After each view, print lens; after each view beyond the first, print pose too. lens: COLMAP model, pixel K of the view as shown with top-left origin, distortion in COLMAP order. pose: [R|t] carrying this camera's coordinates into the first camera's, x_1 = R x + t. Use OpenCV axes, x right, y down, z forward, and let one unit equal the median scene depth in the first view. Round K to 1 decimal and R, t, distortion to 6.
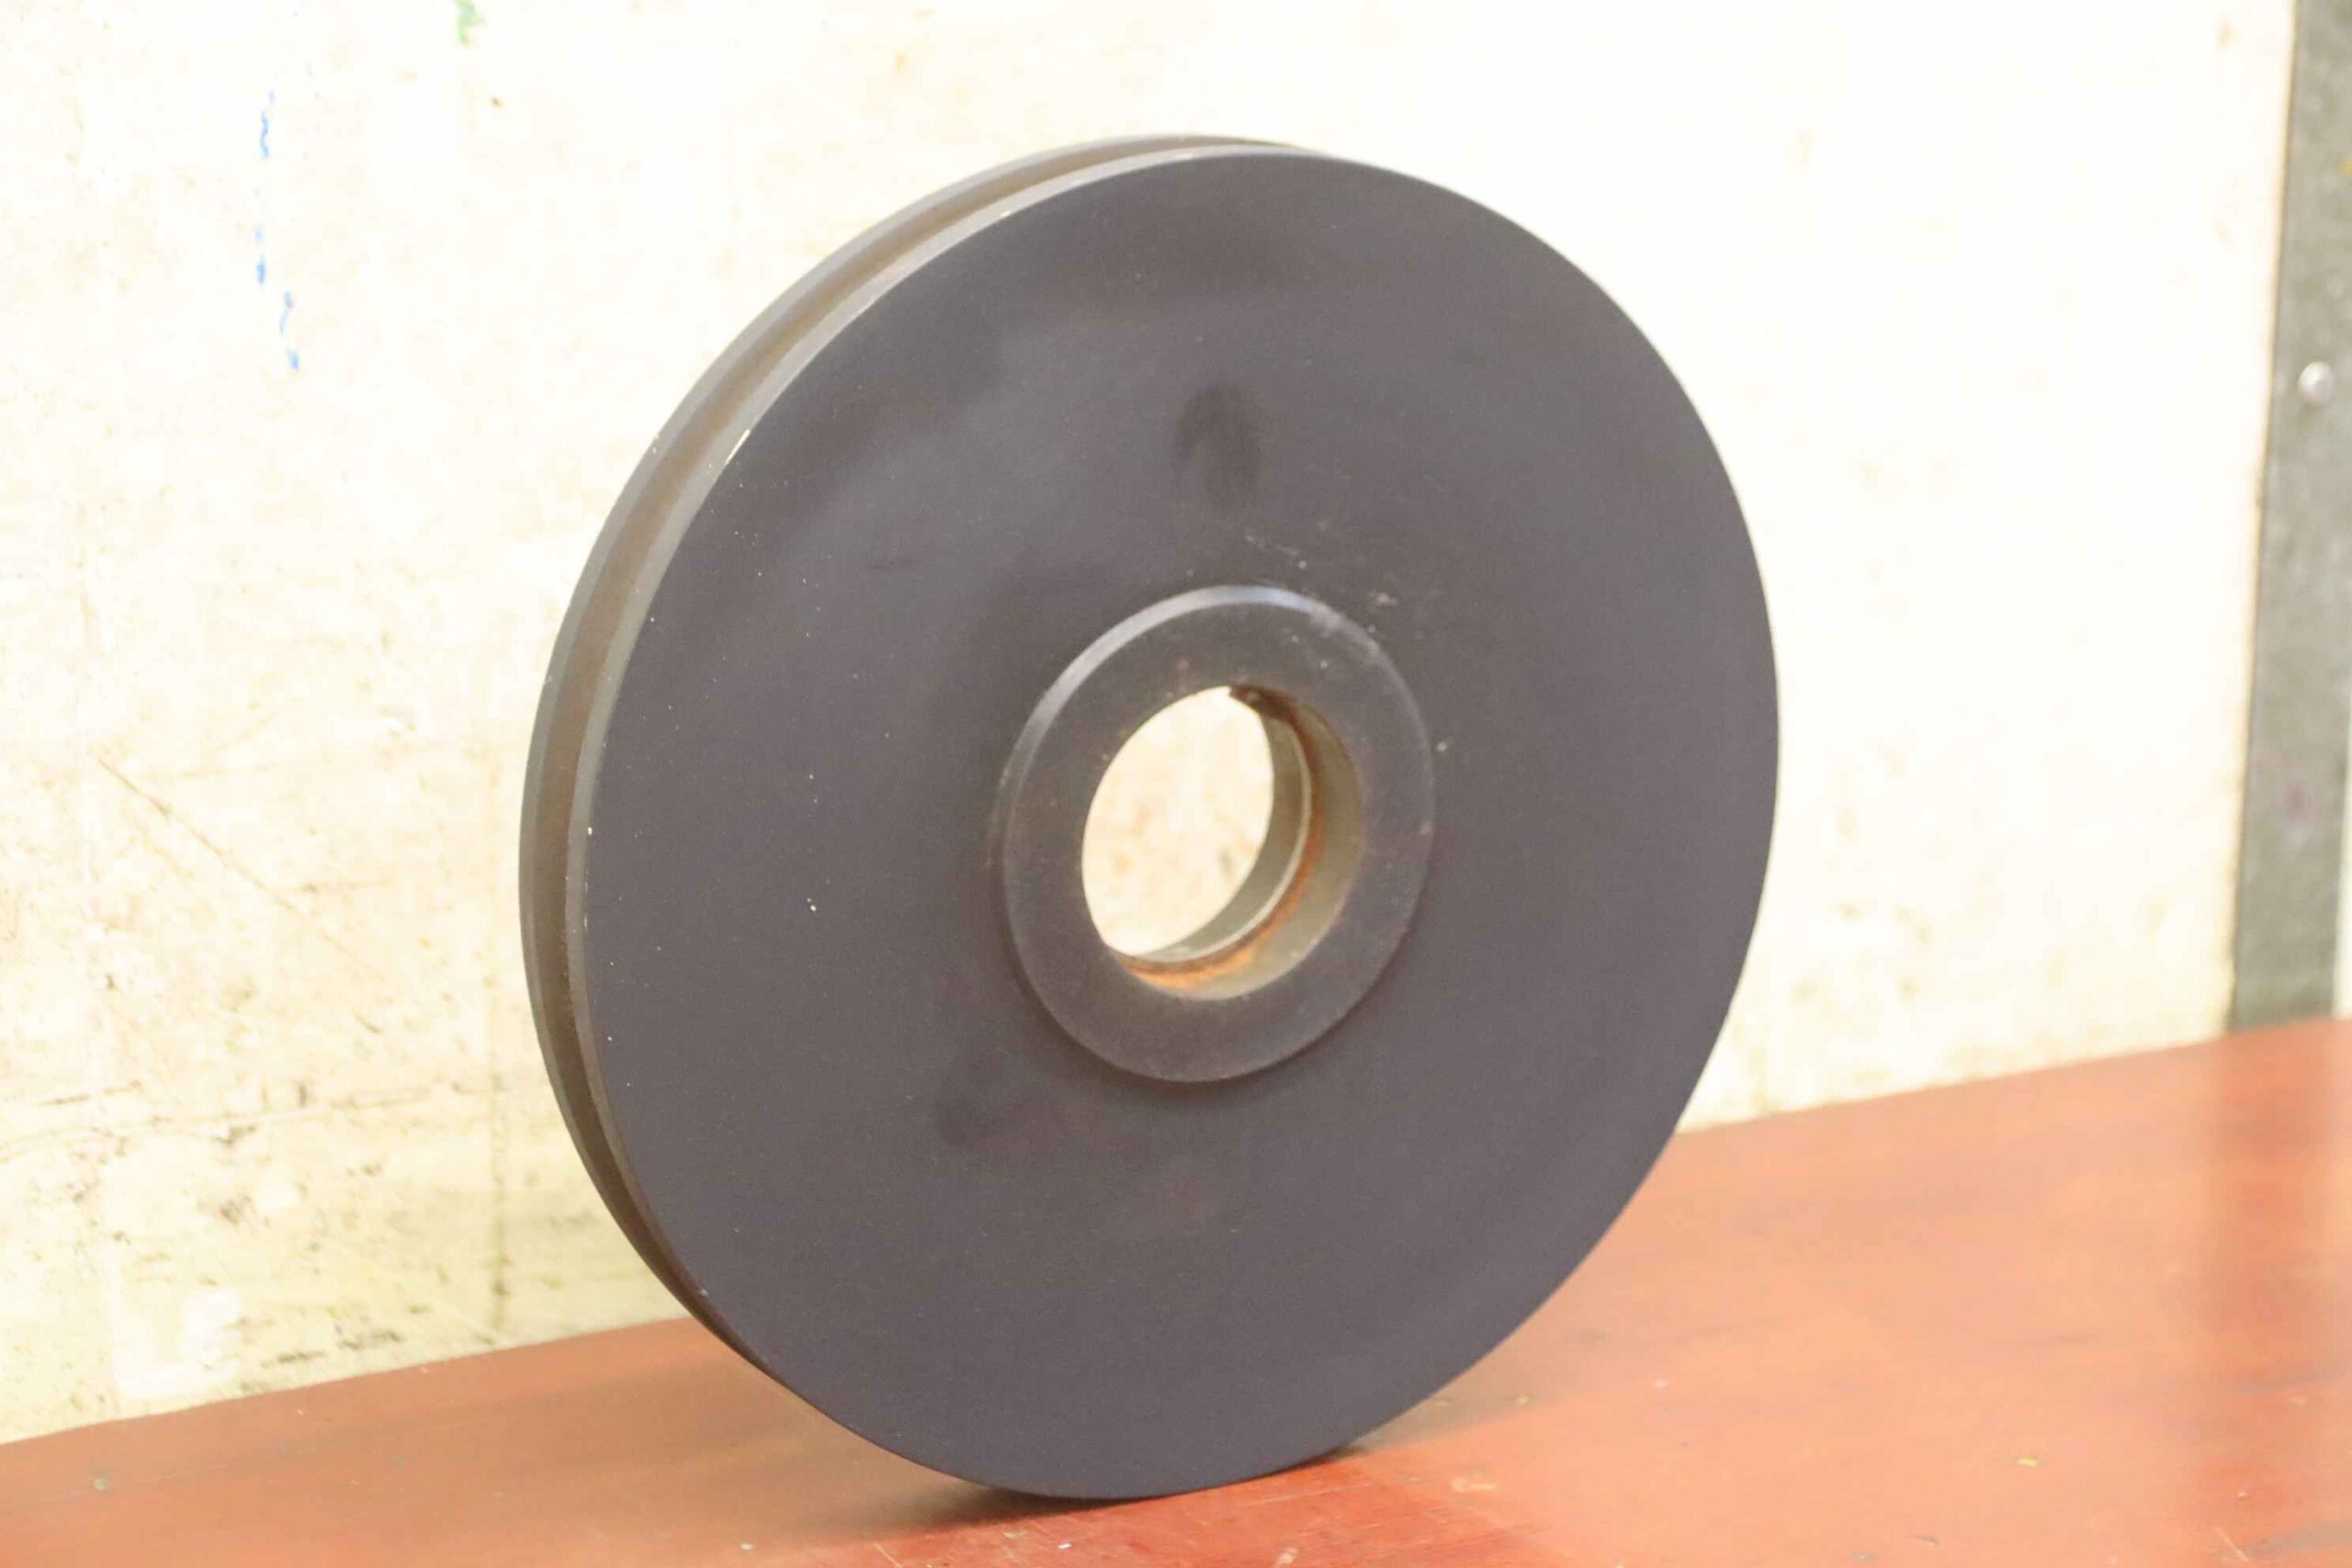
lens RADIAL K [[5928.9, 0, 1176.0], [0, 5928.9, 784.0], [0, 0, 1]] dist [0.050128, 0.444871]
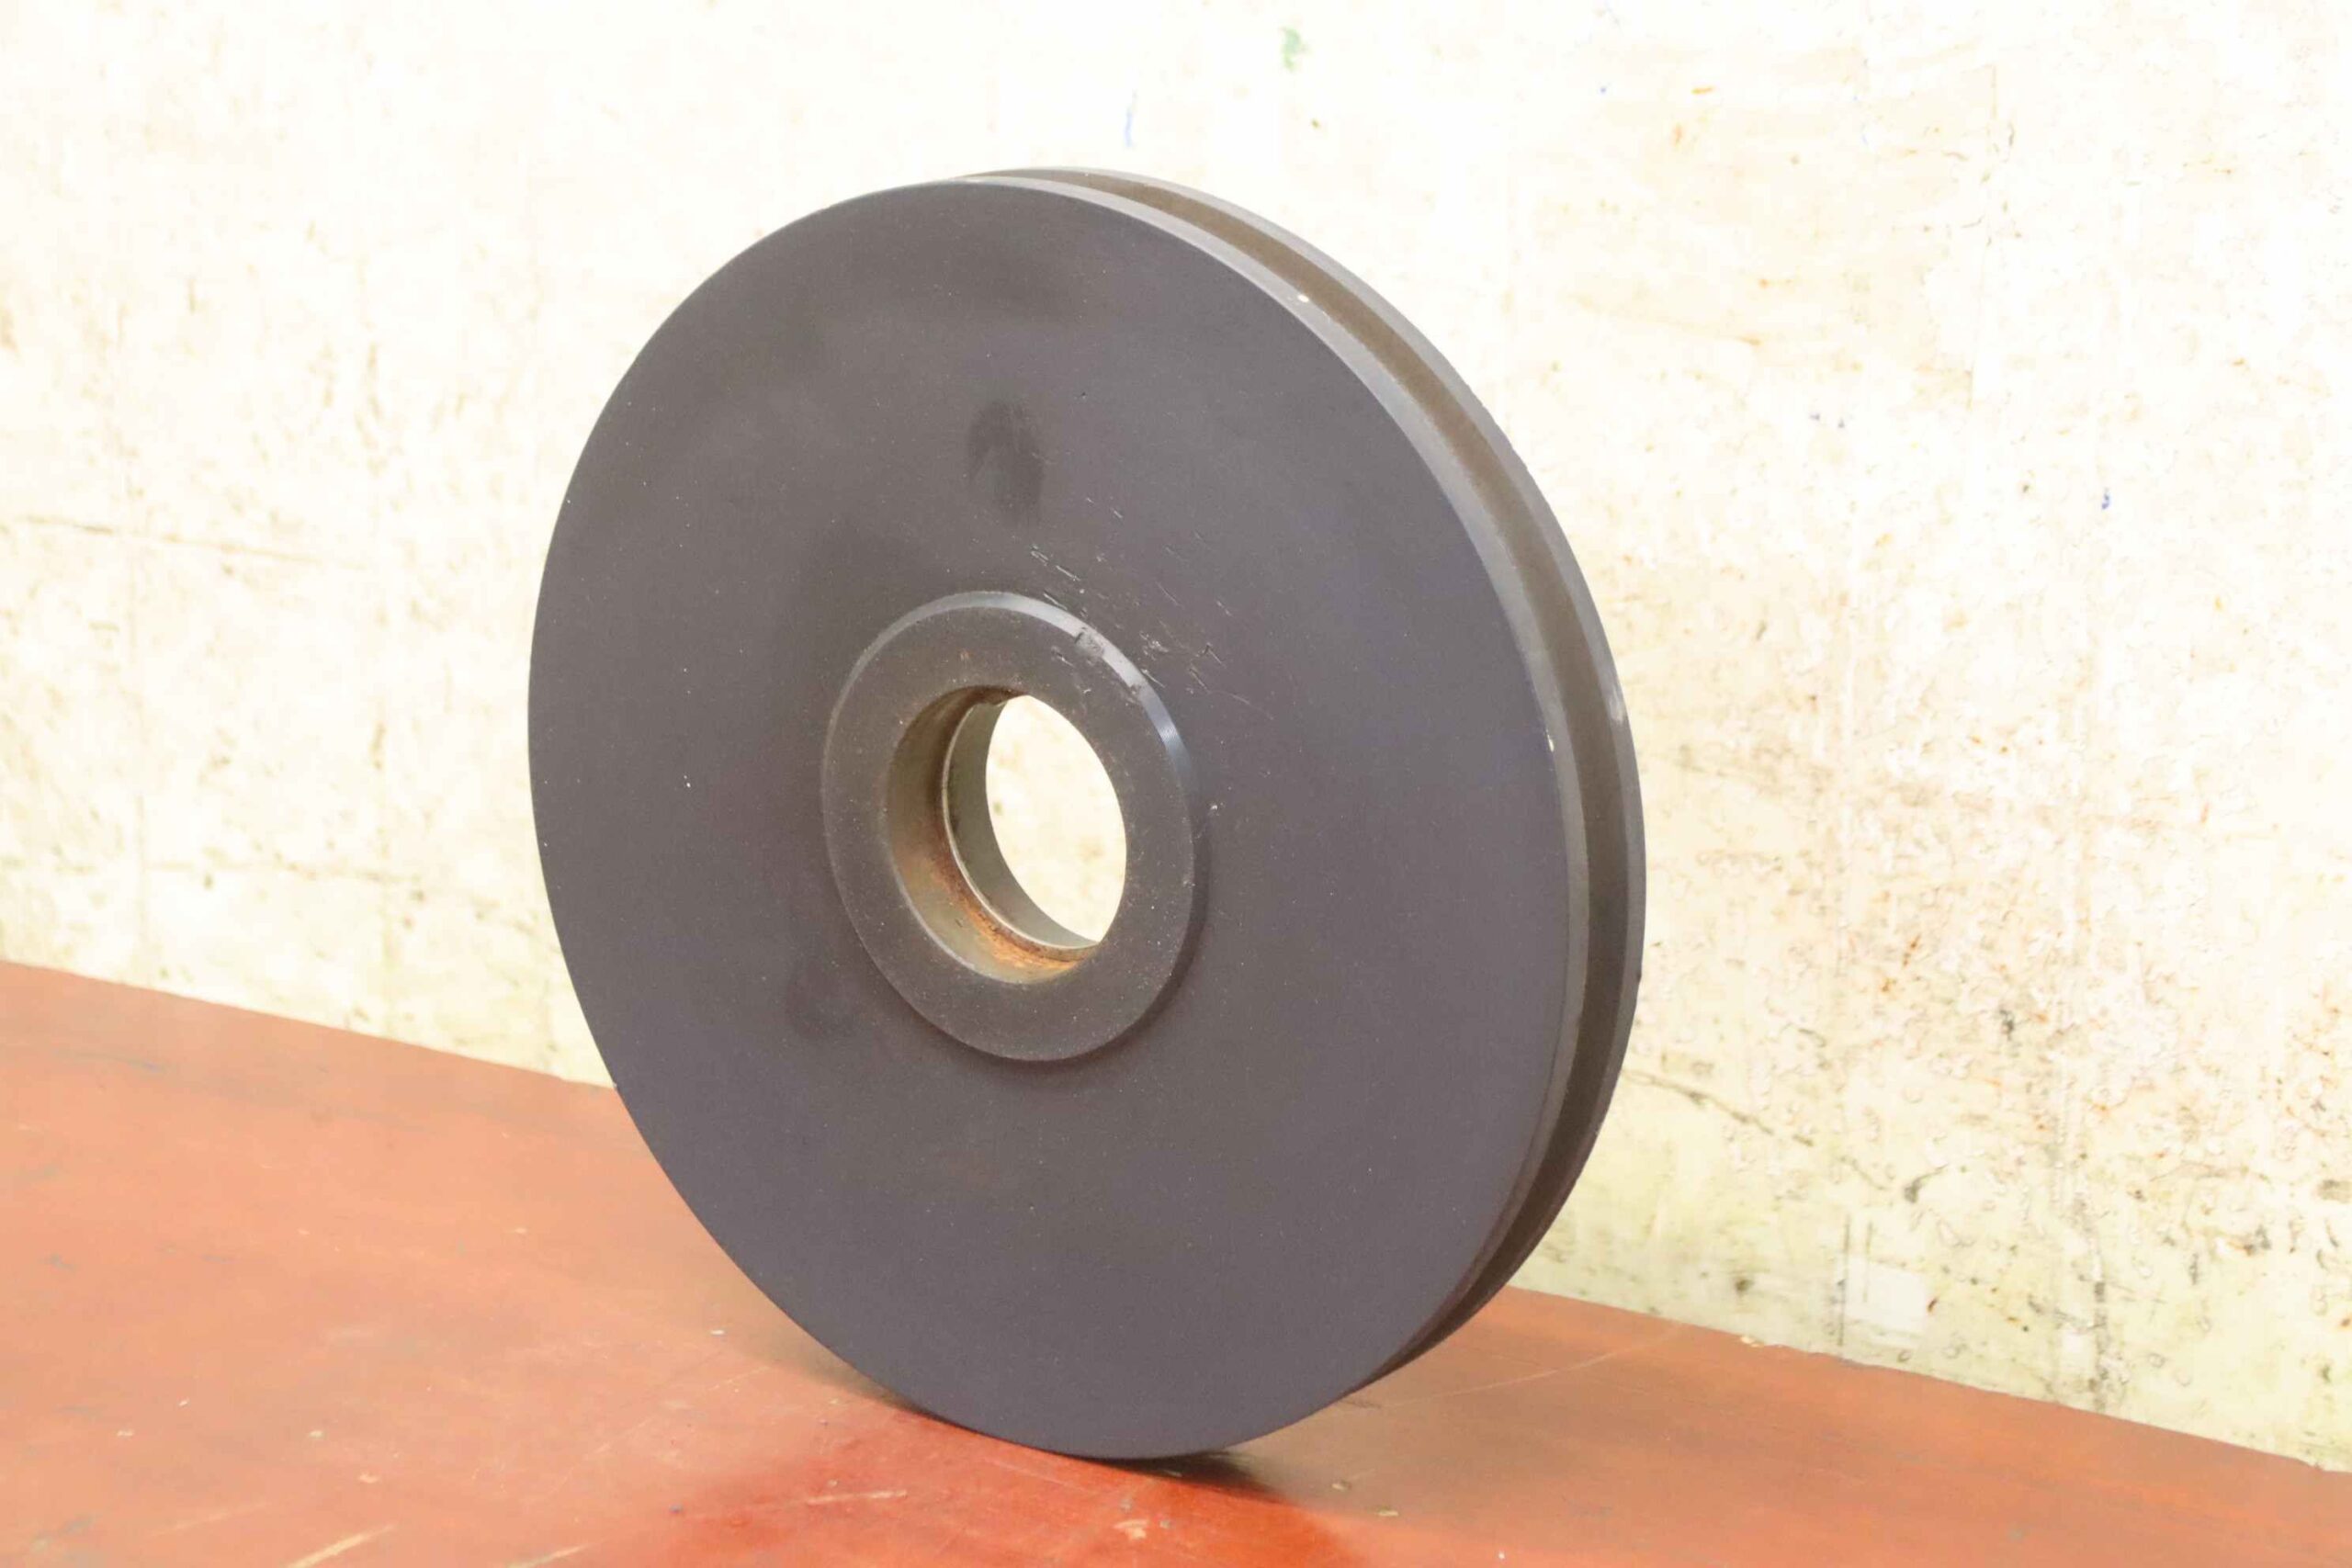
lens RADIAL K [[5187.6, 0, 1175.9], [0, 5187.6, 727.0], [0, 0, 1]] dist [0.012586, 0.197131]
pose [[0.391993, 0.195914, -0.898865, 0.838331], [-0.215701, 0.969398, 0.117220, -0.122350], [0.894323, 0.147936, 0.422256, 0.624206]]
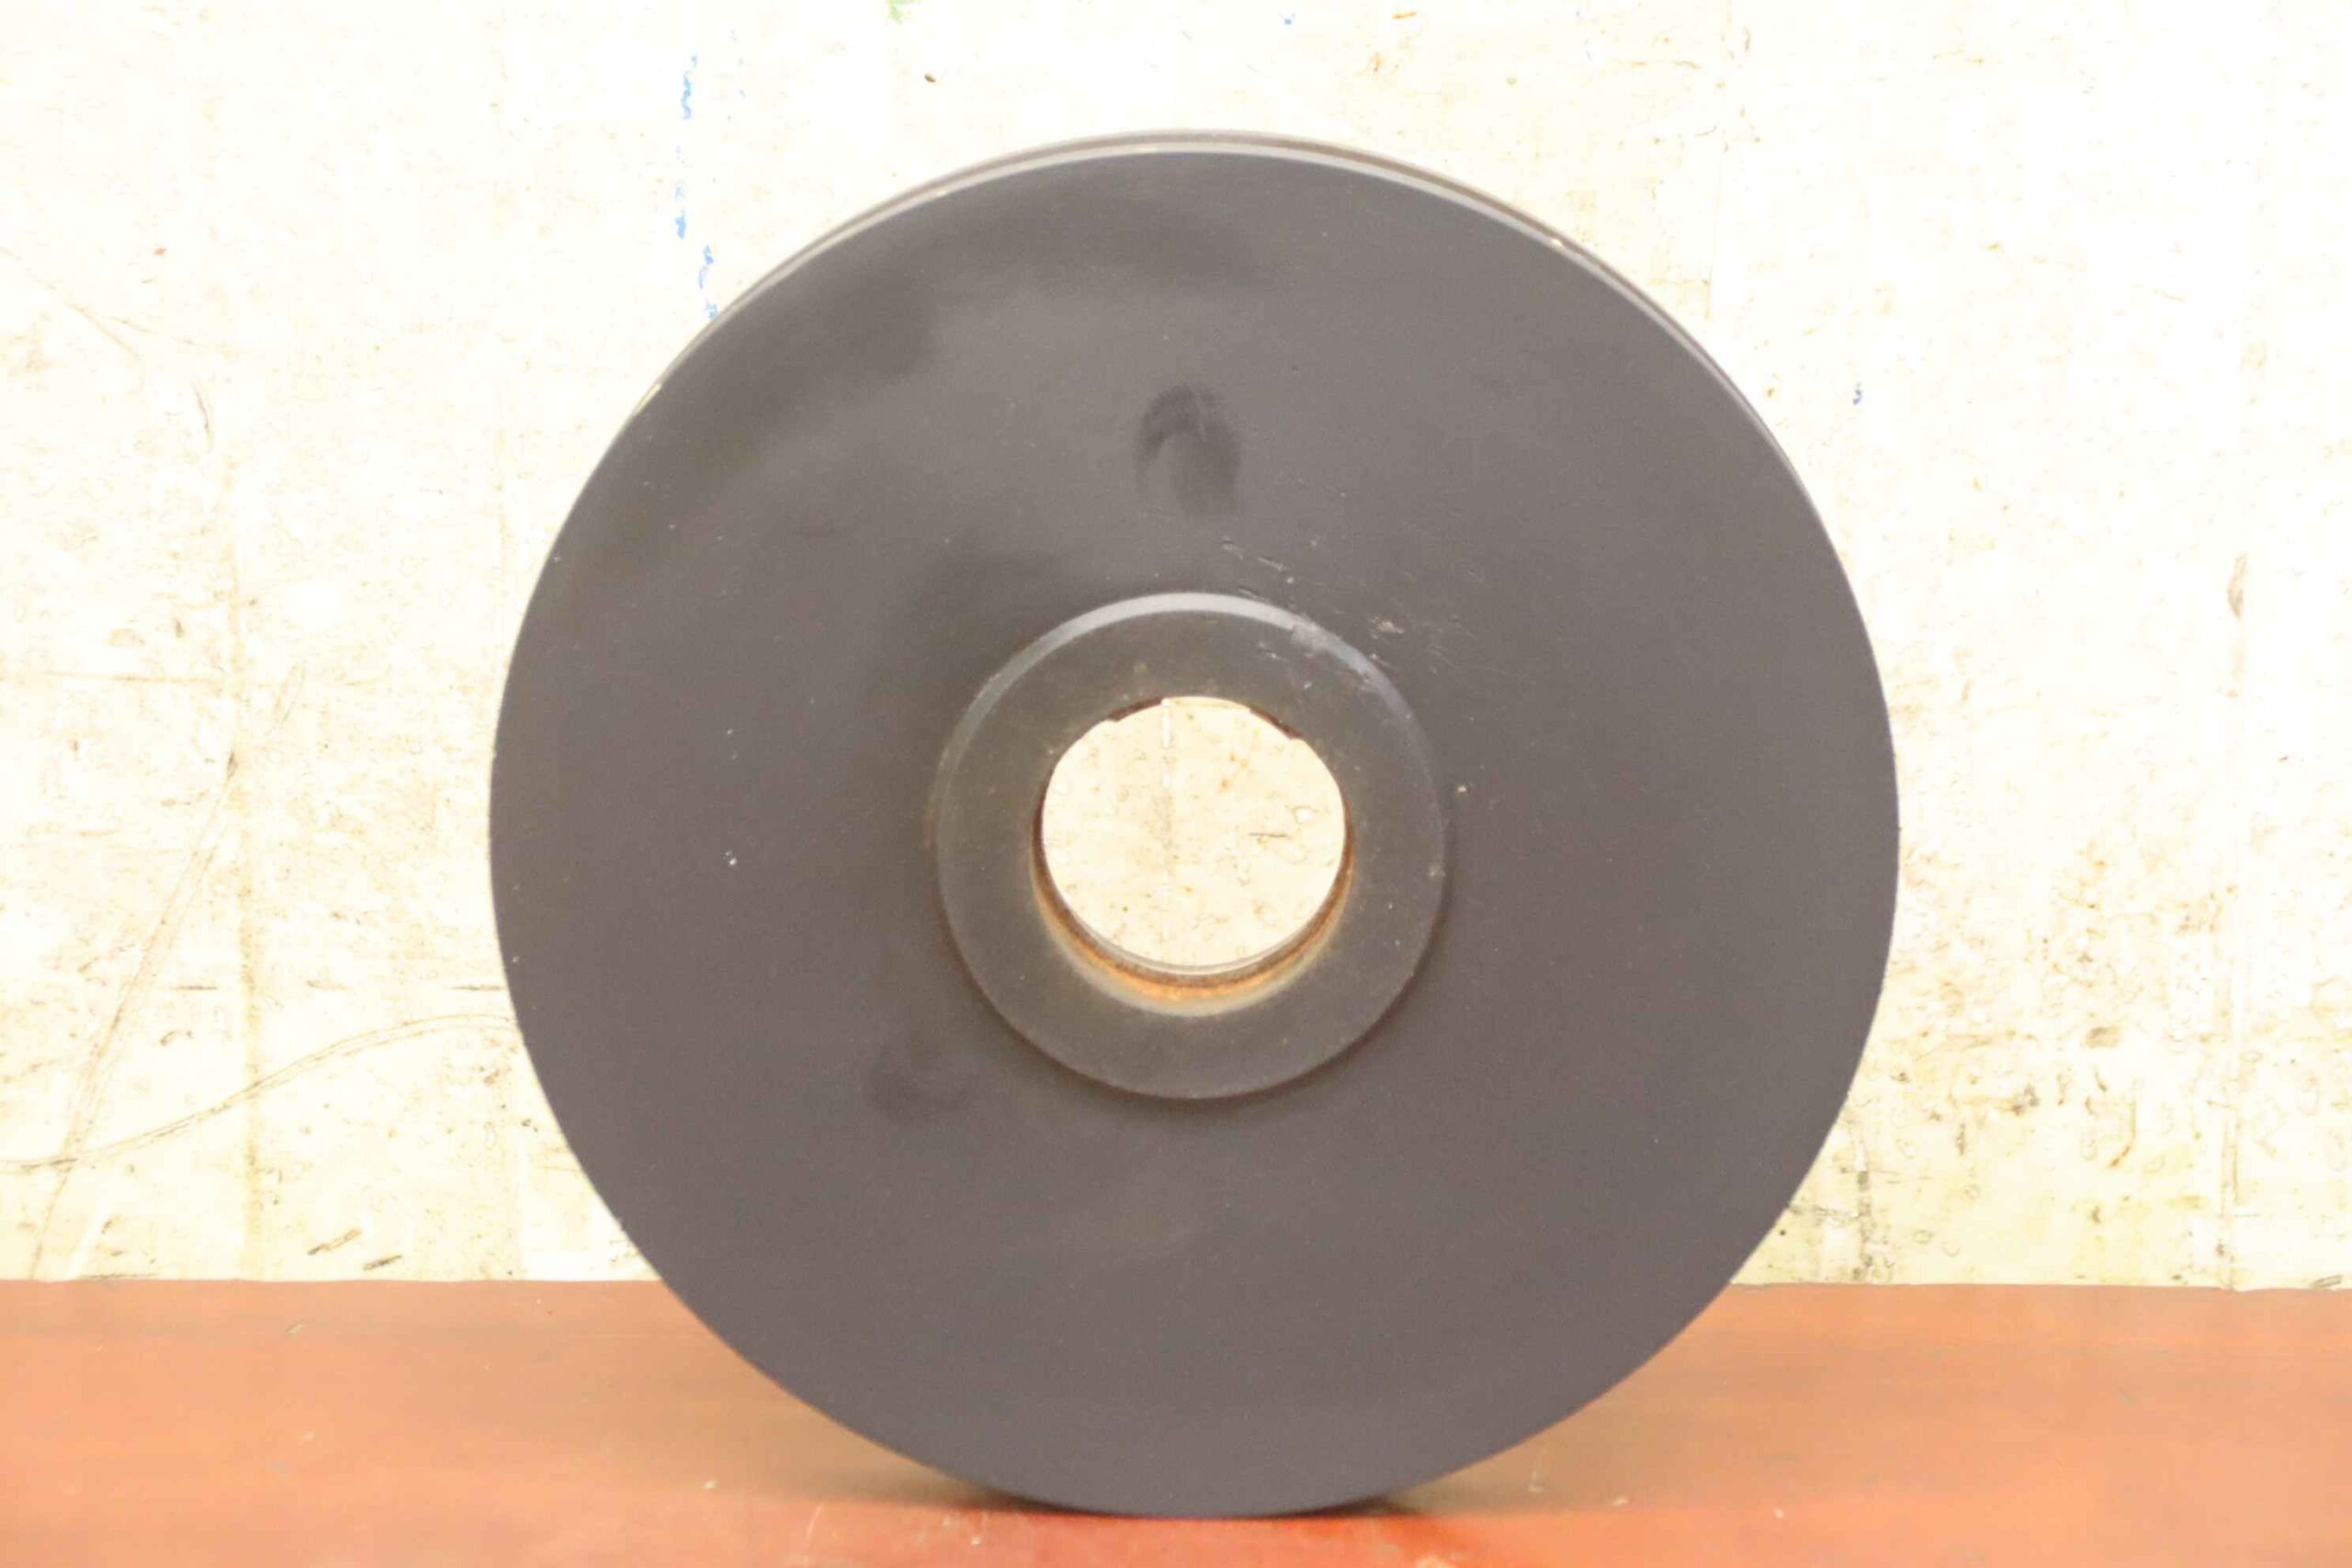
lens RADIAL K [[5928.9, 0, 1176.0], [0, 5928.9, 784.0], [0, 0, 1]] dist [0.050128, 0.444871]
pose [[0.849150, 0.112361, -0.516062, 0.501891], [-0.119929, 0.992605, 0.018780, -0.019639], [0.514355, 0.045944, 0.856346, 0.159784]]
